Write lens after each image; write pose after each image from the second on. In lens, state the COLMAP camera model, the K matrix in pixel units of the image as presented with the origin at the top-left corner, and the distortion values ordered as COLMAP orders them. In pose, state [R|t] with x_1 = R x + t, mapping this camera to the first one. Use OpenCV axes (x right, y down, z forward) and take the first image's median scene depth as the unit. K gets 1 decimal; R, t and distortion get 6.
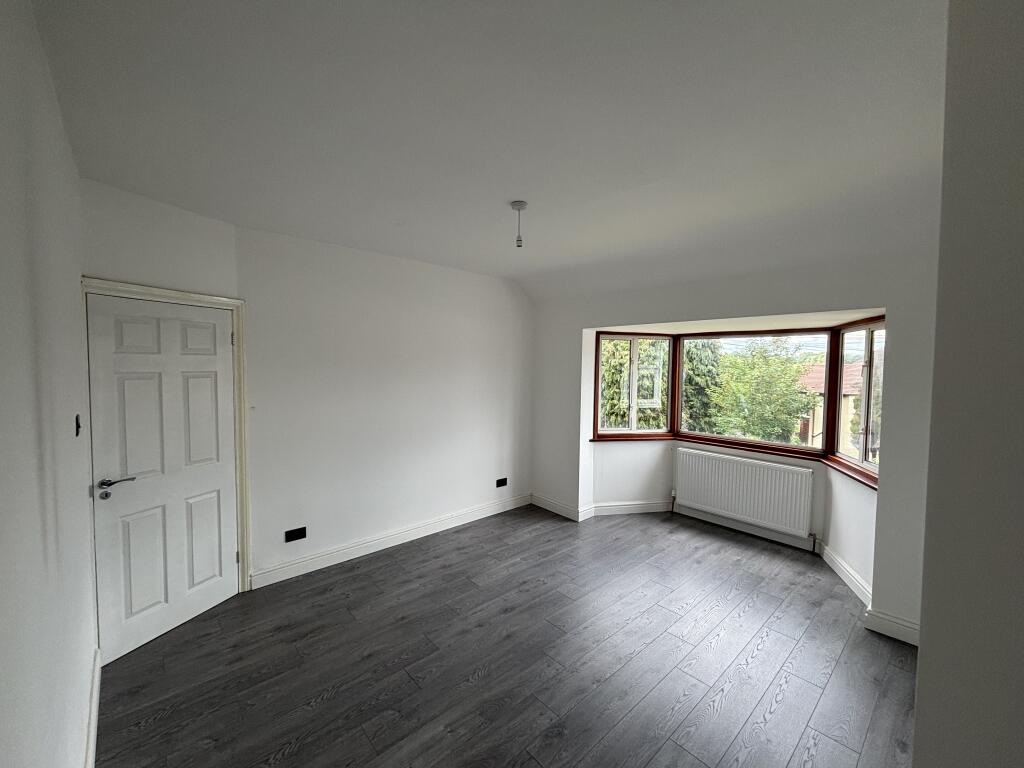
lens RADIAL K [[416.6, 0, 511.7], [0, 416.6, 382.0], [0, 0, 1]] dist [-0.002474, 0.000597]
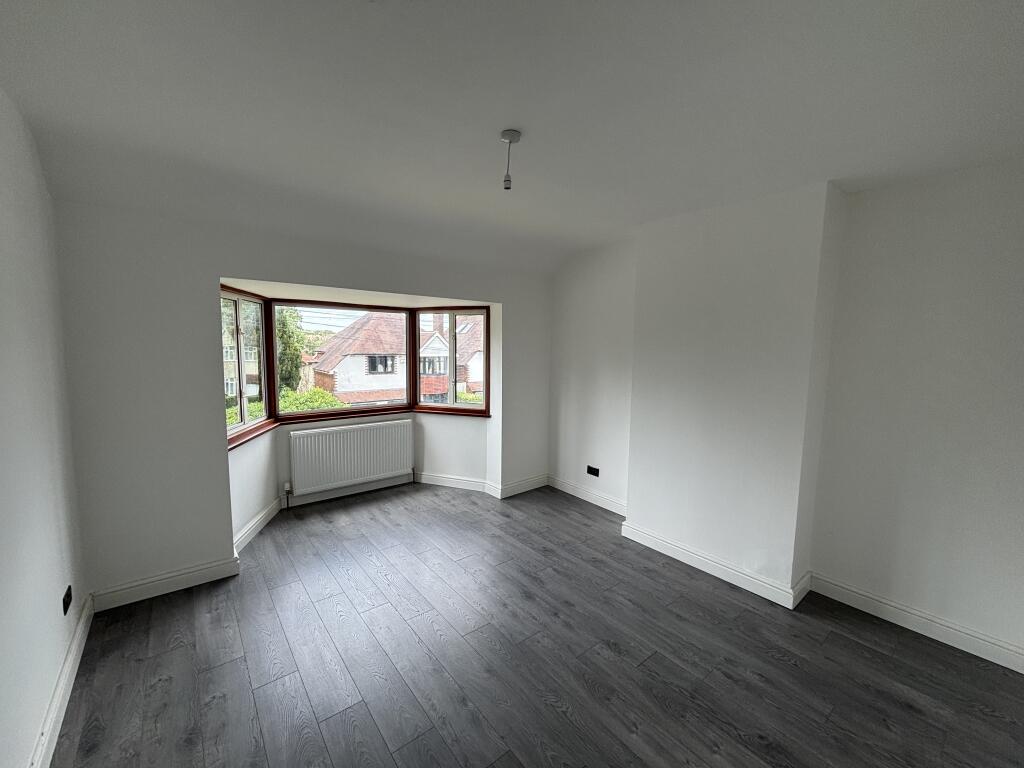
lens RADIAL K [[416.6, 0, 510.5], [0, 416.6, 381.3], [0, 0, 1]] dist [-0.002474, 0.000597]
pose [[0.041261, -0.100904, 0.994040, -0.515618], [0.023624, 0.994708, 0.099991, -0.027114], [-0.998869, 0.019358, 0.043426, 0.615825]]
